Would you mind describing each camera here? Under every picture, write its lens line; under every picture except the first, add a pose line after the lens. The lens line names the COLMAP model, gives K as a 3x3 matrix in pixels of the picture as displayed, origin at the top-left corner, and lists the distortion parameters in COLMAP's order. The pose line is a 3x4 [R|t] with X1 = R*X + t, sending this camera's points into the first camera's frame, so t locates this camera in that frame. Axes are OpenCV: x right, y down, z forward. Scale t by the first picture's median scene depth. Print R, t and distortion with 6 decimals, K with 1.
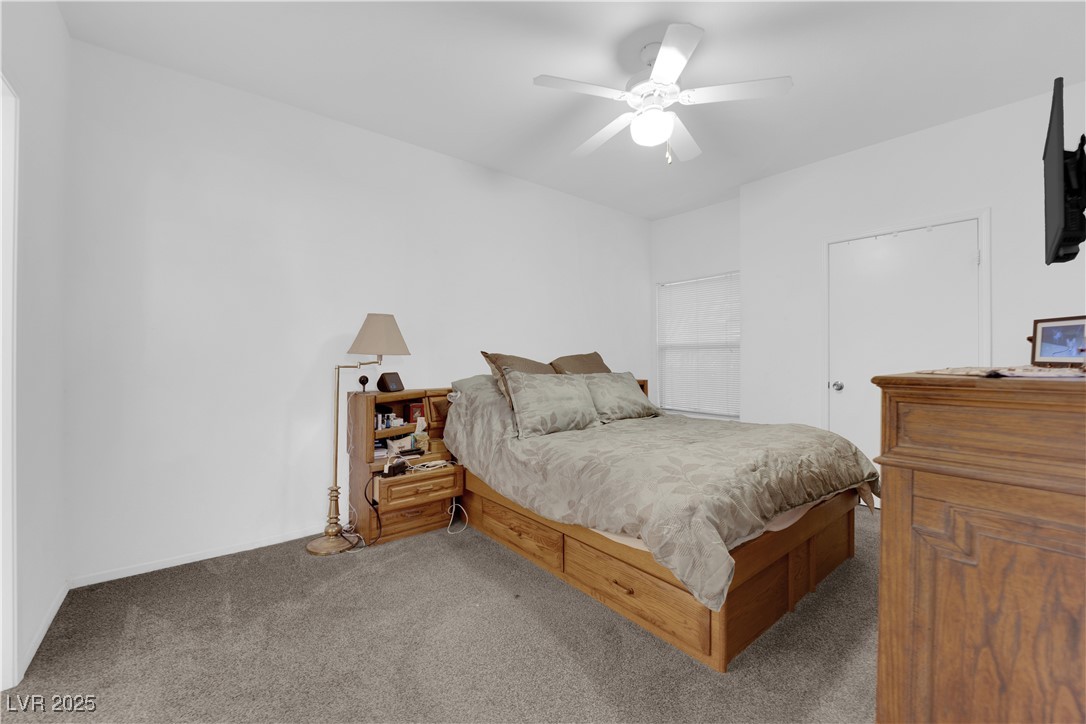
lens RADIAL K [[437.1, 0, 543.0], [0, 437.1, 362.0], [0, 0, 1]] dist [-0.008121, -0.000140]
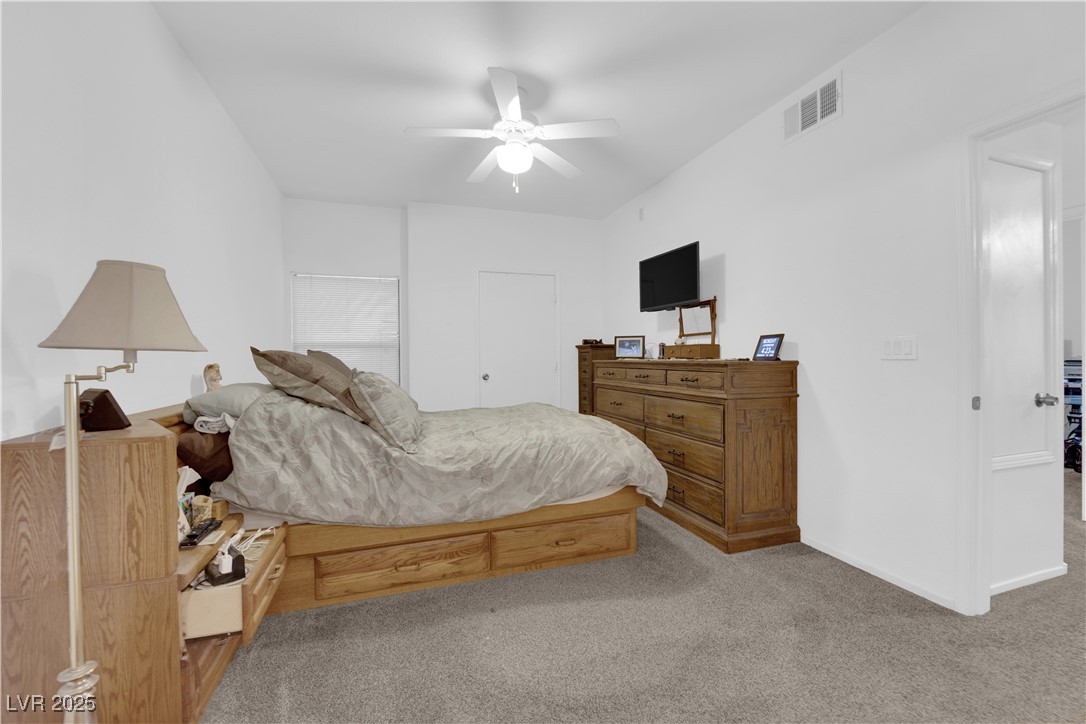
lens RADIAL K [[437.1, 0, 543.0], [0, 437.1, 362.0], [0, 0, 1]] dist [-0.008121, -0.000140]
pose [[0.356665, -0.015031, 0.934111, -0.781255], [0.016907, 0.999811, 0.009633, -0.001301], [-0.934079, 0.012357, 0.356851, 0.491525]]
